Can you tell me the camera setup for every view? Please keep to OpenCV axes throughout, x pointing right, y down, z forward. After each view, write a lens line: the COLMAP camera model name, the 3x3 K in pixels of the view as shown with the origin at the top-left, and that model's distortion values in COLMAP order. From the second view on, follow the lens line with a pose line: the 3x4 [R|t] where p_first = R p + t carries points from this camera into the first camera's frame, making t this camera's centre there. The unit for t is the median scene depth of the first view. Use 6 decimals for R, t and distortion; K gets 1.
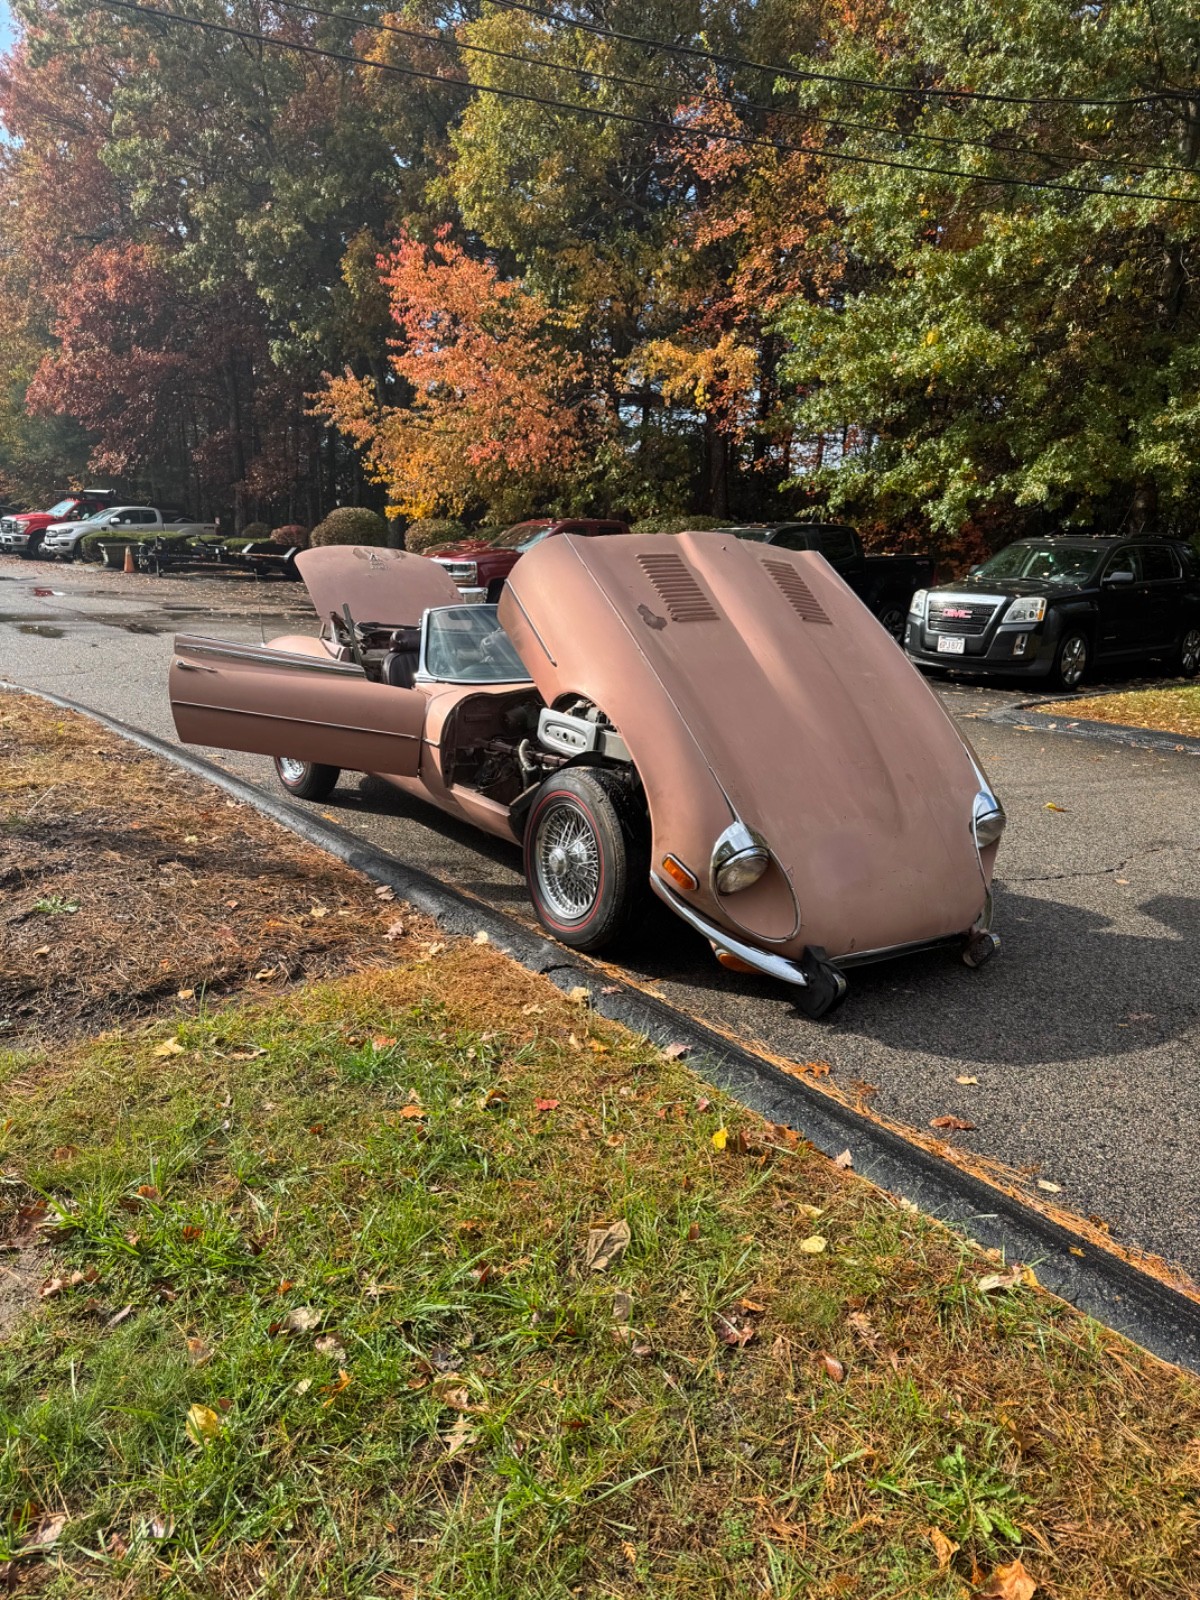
lens RADIAL K [[1122.6, 0, 590.1], [0, 1122.6, 824.4], [0, 0, 1]] dist [0.034622, -0.044773]
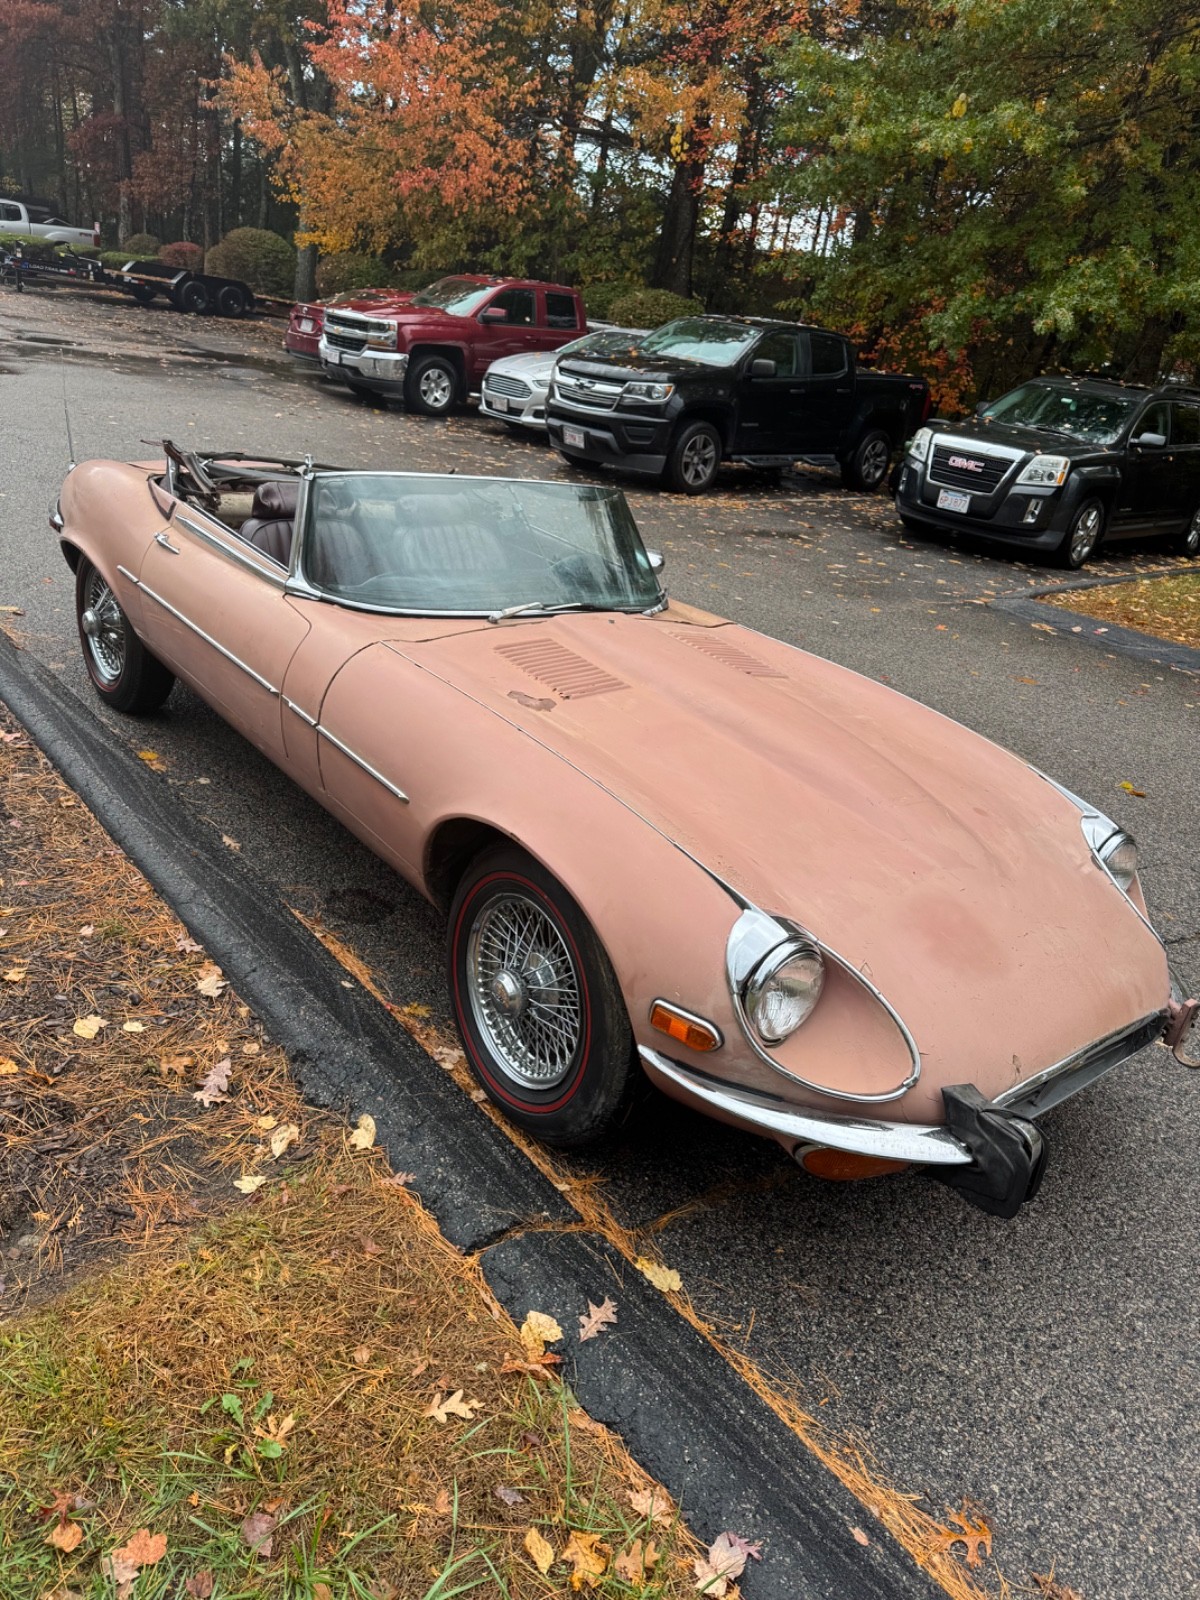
lens RADIAL K [[1122.6, 0, 605.7], [0, 1122.6, 809.6], [0, 0, 1]] dist [0.034622, -0.044773]
pose [[0.991912, 0.071381, 0.104958, -0.013141], [-0.088869, 0.980953, 0.172721, -0.048564], [-0.090629, -0.180652, 0.979363, 0.127759]]
